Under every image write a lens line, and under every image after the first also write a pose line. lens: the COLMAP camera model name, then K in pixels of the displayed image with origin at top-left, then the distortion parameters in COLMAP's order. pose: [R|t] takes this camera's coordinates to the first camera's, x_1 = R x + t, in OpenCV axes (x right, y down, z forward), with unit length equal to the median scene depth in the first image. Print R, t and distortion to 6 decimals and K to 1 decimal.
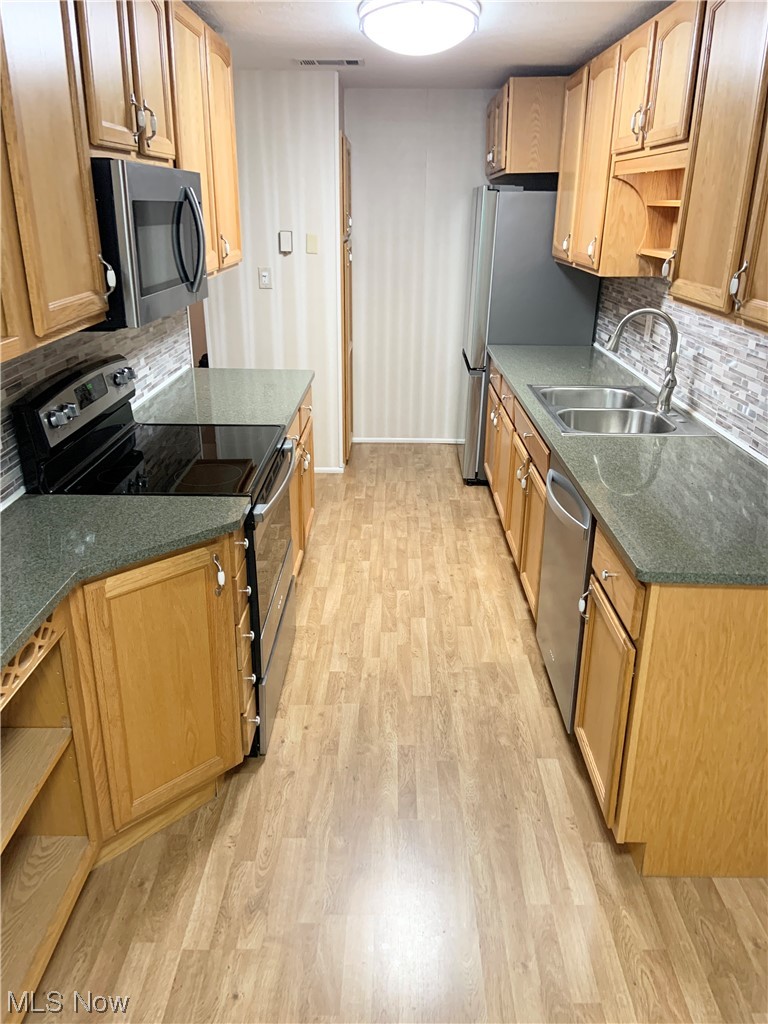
lens RADIAL K [[773.8, 0, 384.0], [0, 773.8, 512.0], [0, 0, 1]] dist [0.127429, -0.151919]
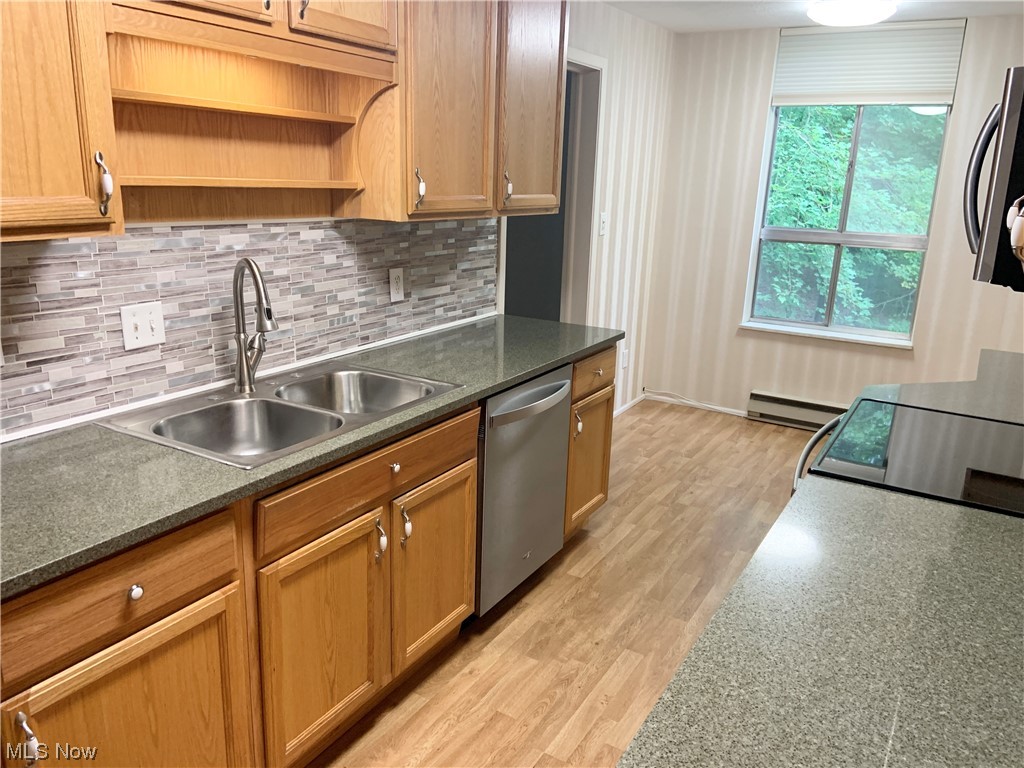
lens RADIAL K [[773.8, 0, 516.2], [0, 773.8, 384.4], [0, 0, 1]] dist [0.127429, -0.151919]
pose [[-0.865854, -0.173277, 0.469332, -0.198020], [0.141291, 0.815226, 0.561643, -0.529640], [-0.479931, 0.552613, -0.681385, 1.447102]]
